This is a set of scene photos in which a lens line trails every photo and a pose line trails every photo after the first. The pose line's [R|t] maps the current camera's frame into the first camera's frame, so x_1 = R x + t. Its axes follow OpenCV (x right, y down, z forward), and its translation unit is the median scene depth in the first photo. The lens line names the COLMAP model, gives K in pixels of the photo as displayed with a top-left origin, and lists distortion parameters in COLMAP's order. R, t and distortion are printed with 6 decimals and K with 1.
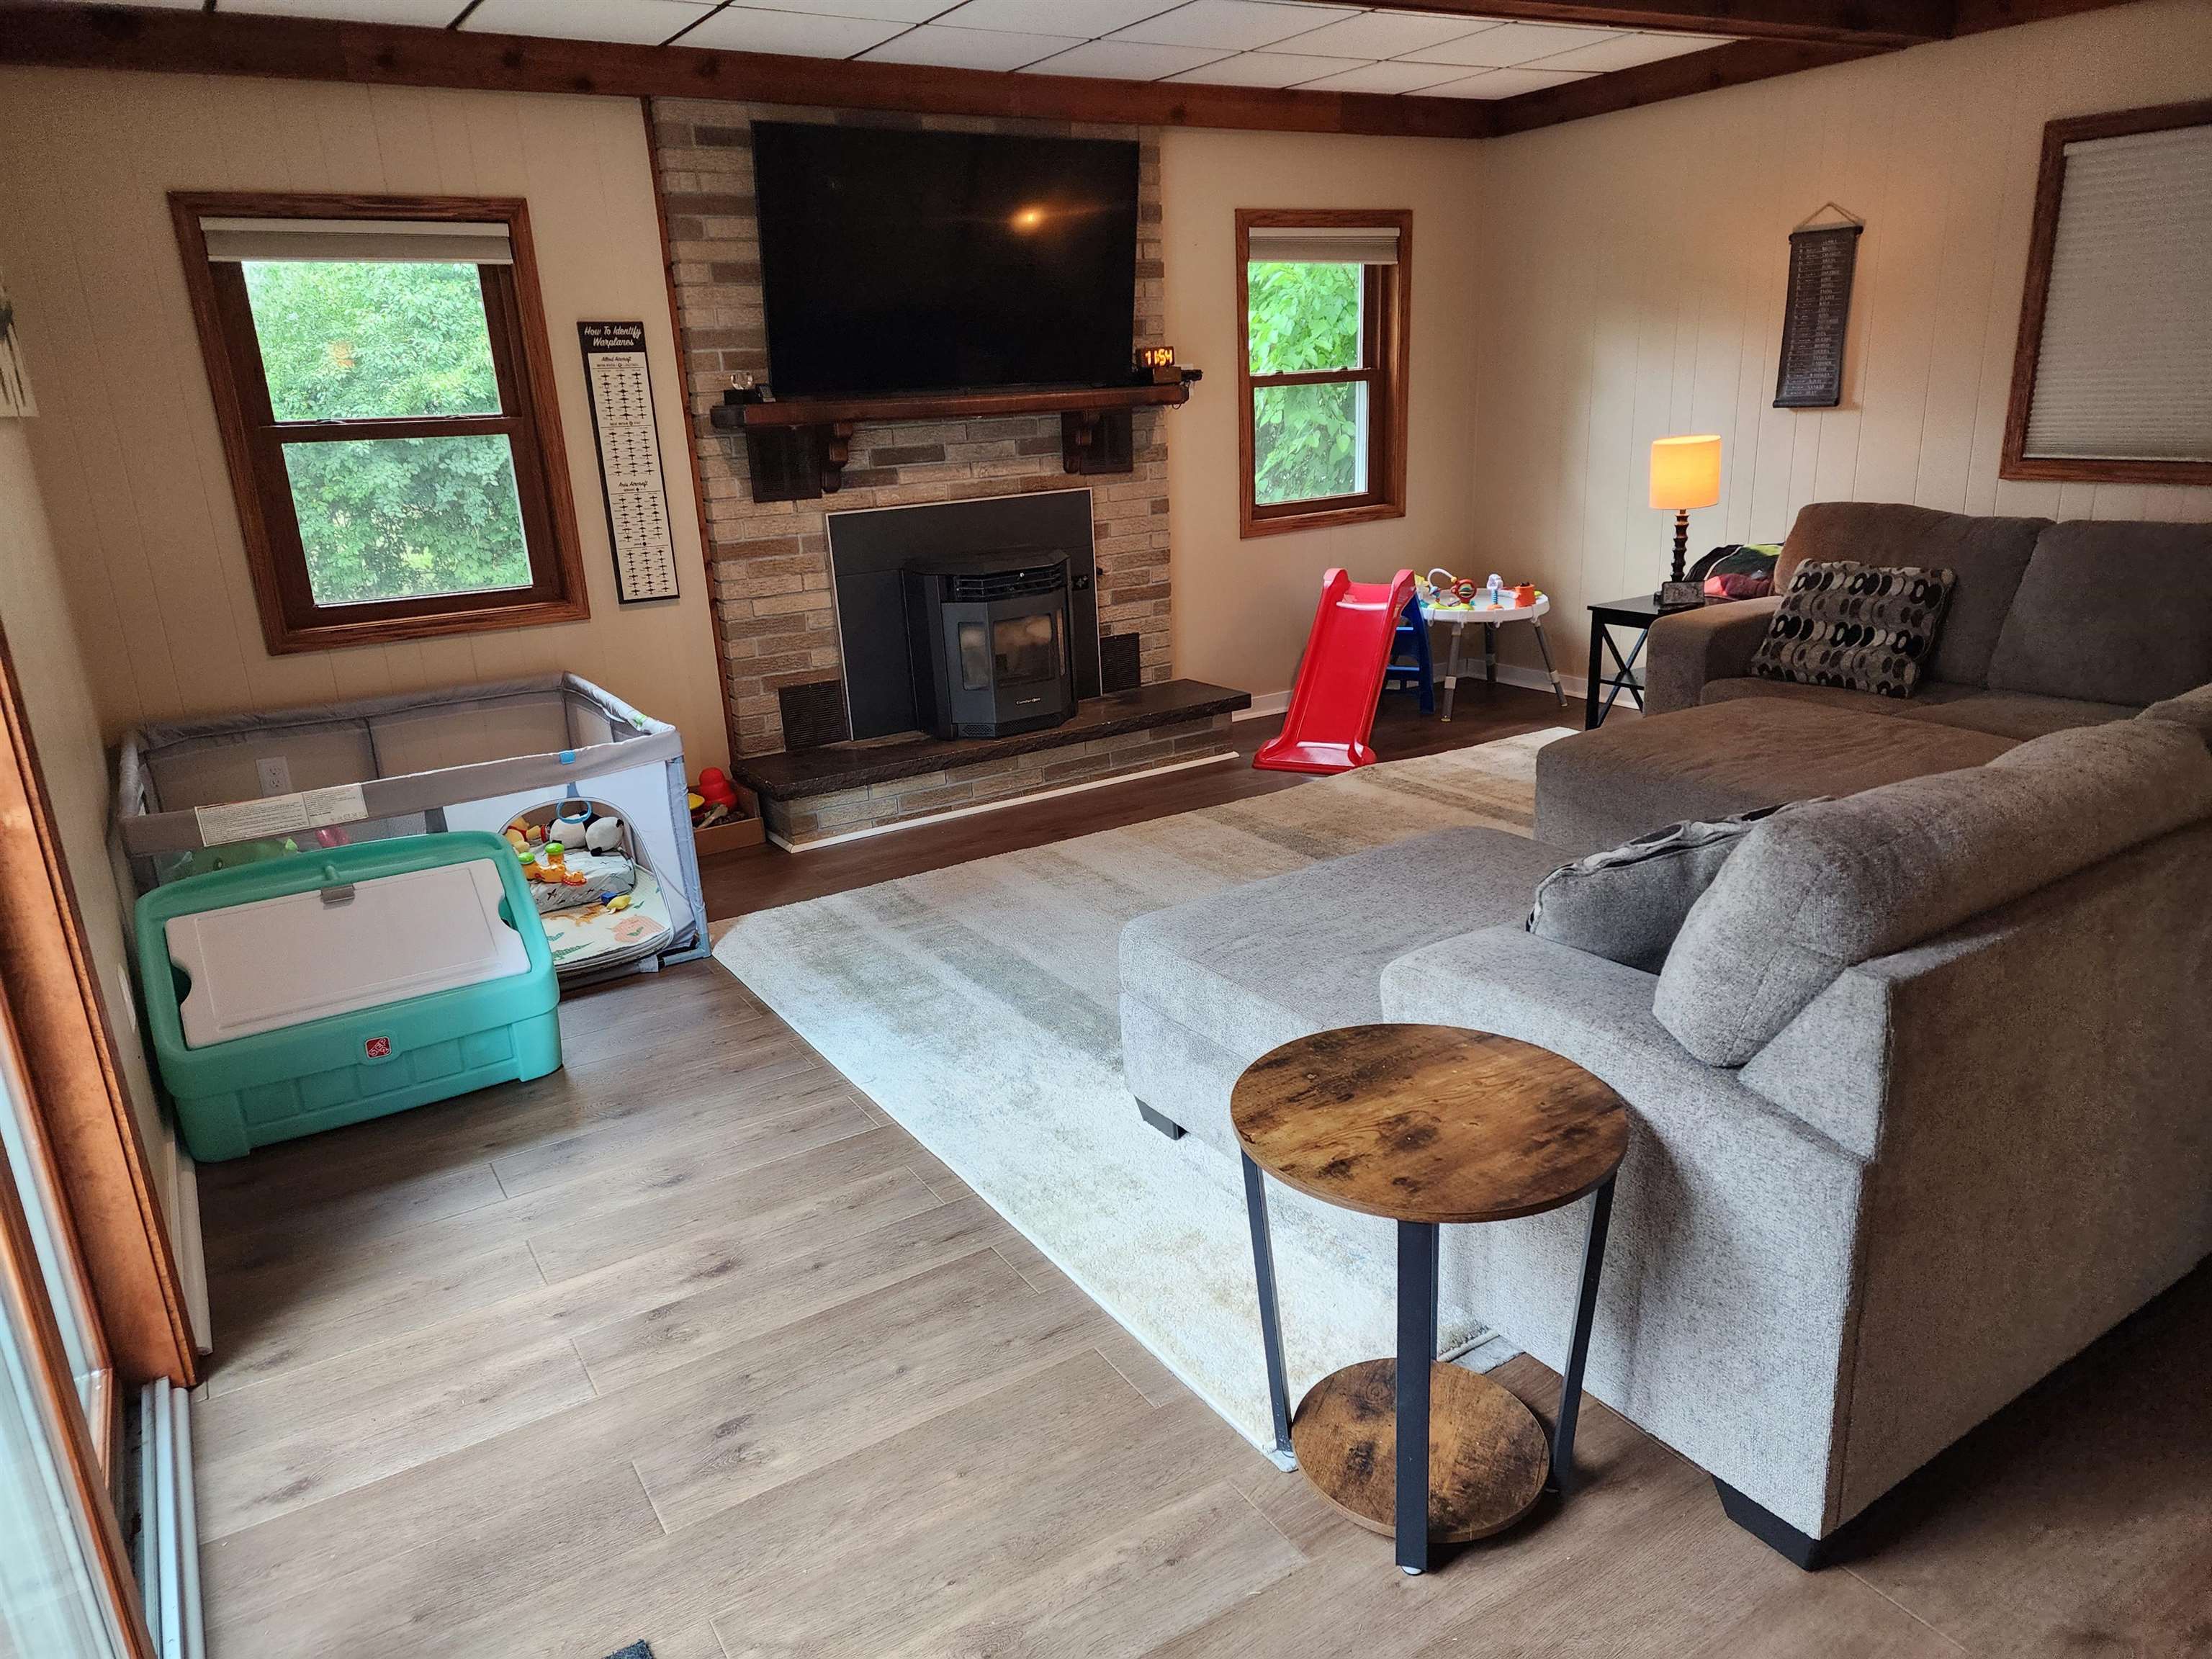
lens RADIAL K [[1489.9, 0, 1097.4], [0, 1489.9, 838.0], [0, 0, 1]] dist [0.004822, -0.002257]
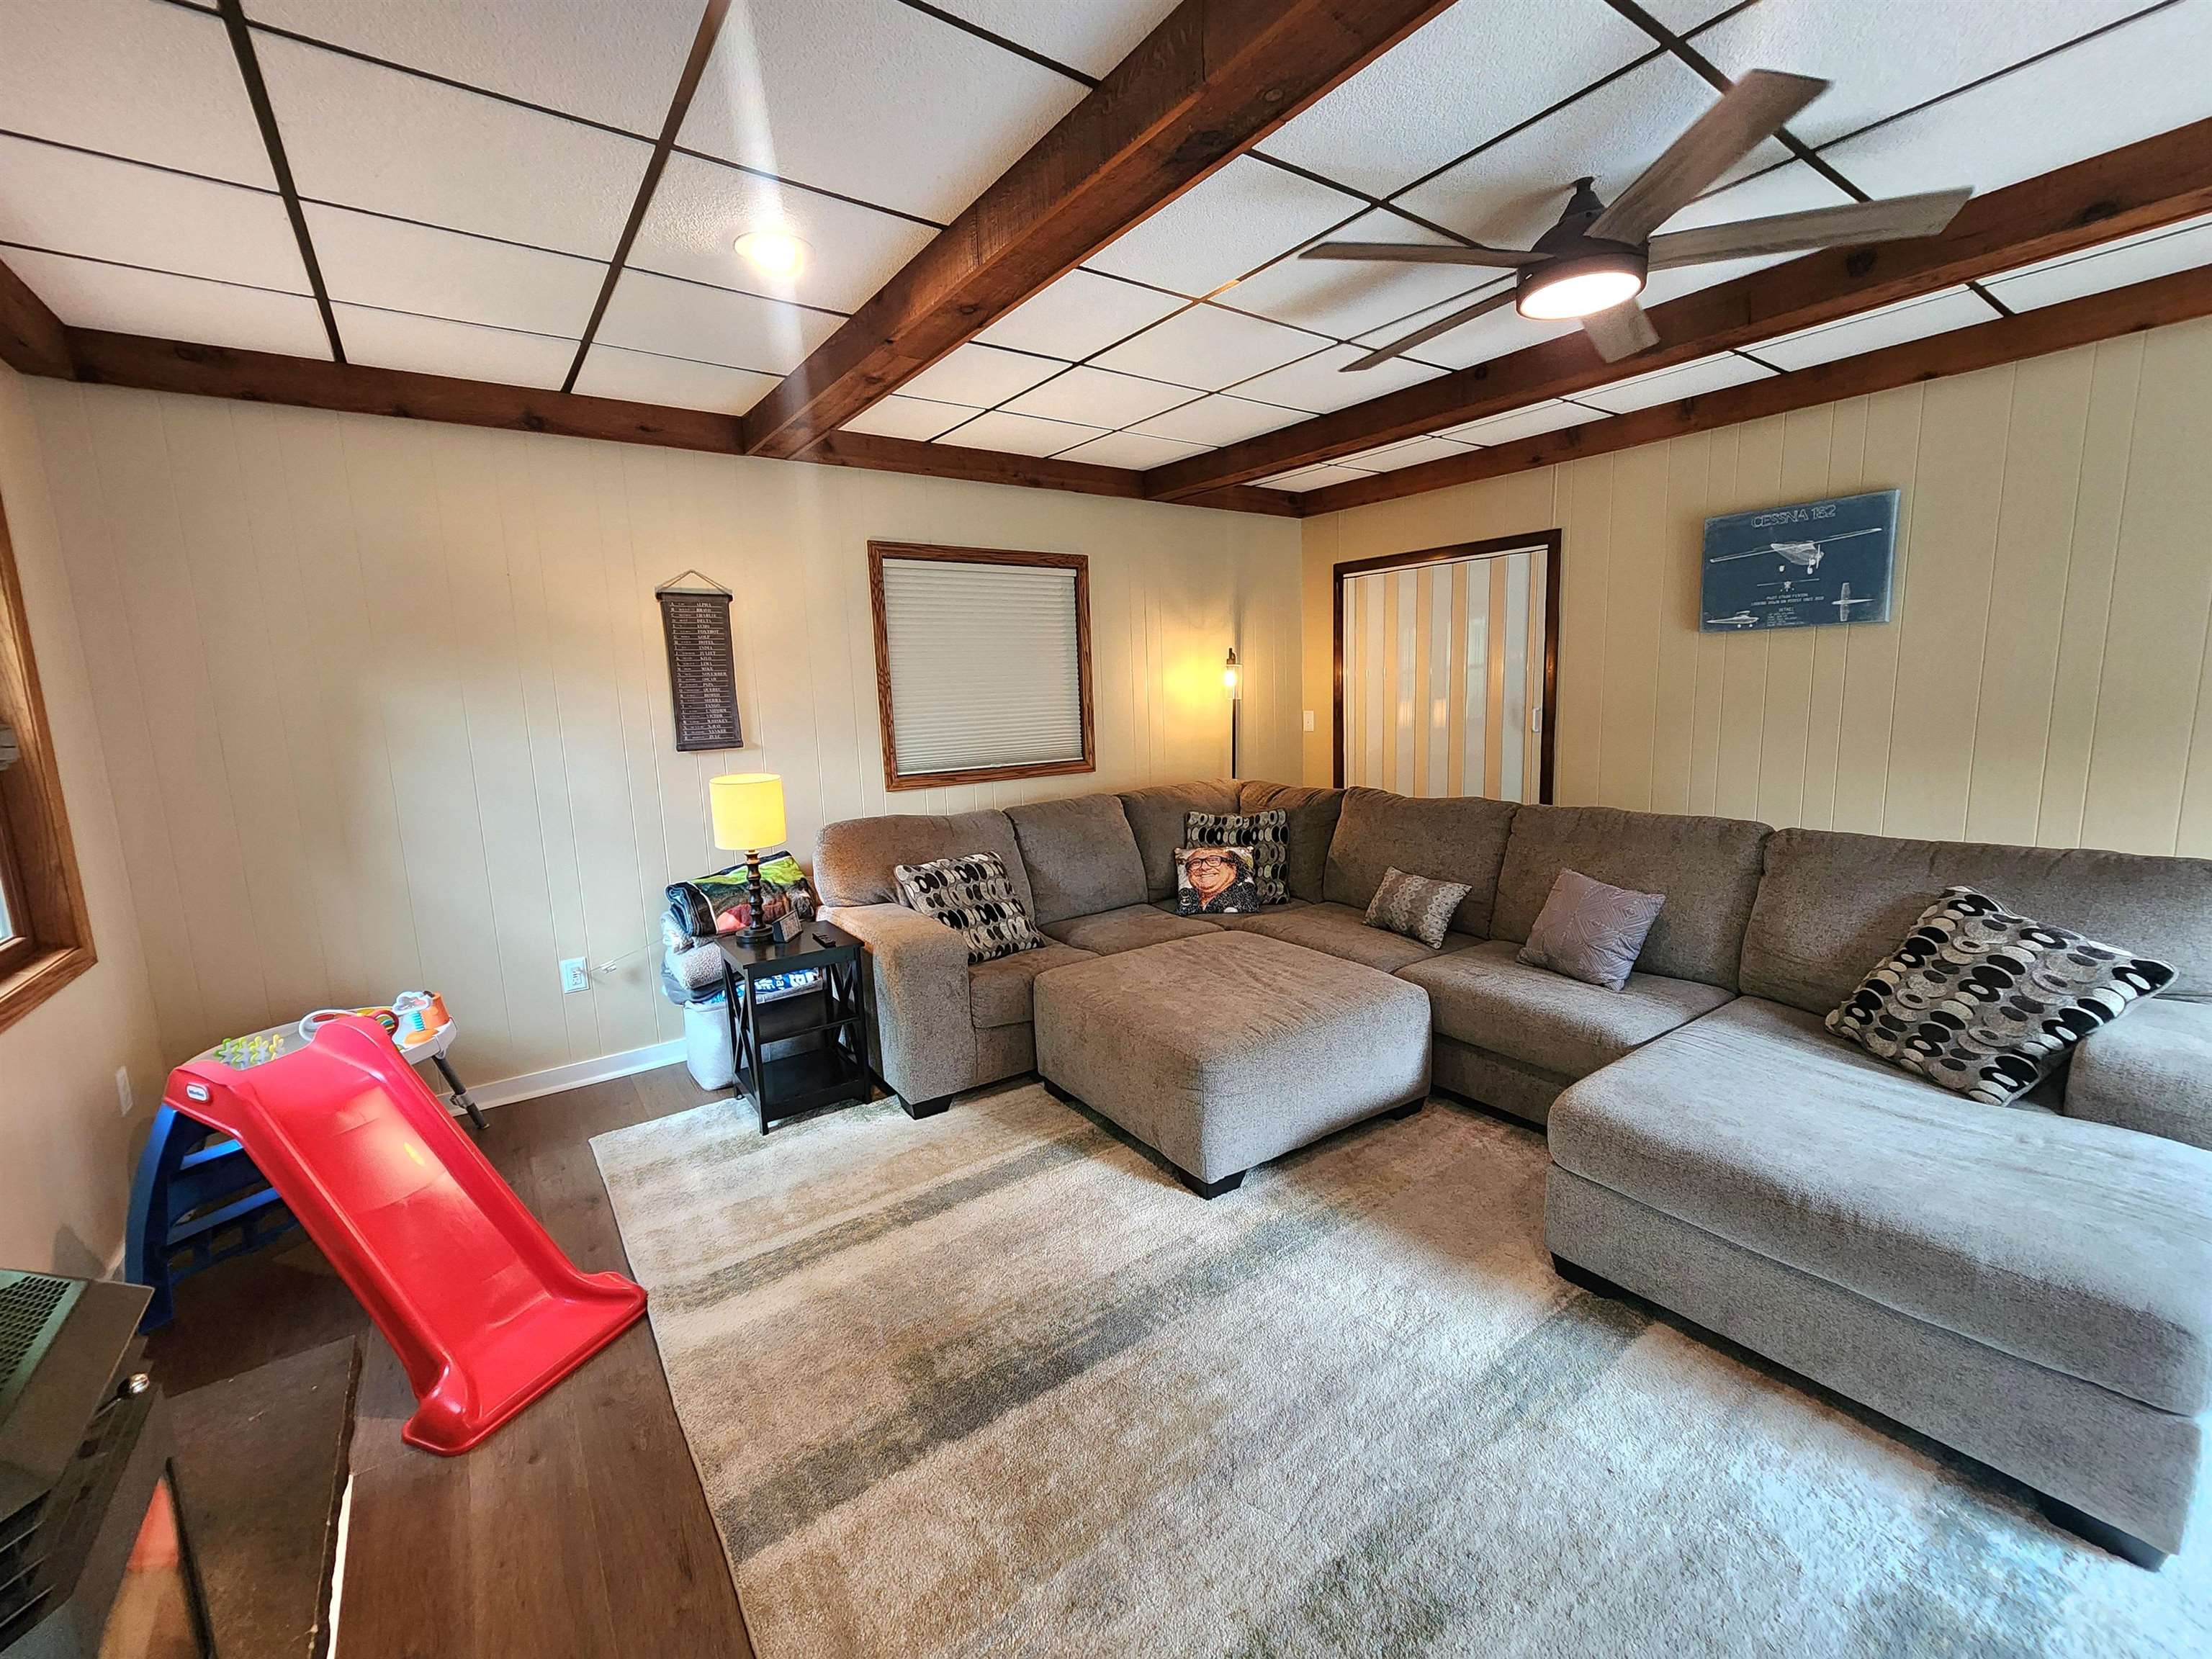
lens RADIAL K [[906.0, 0, 1091.3], [0, 906.0, 825.8], [0, 0, 1]] dist [-0.002184, 0.000827]
pose [[-0.046722, -0.098875, 0.994002, -0.205380], [0.330453, 0.937532, 0.108790, -0.228472], [-0.942665, 0.333554, -0.011129, 0.805533]]
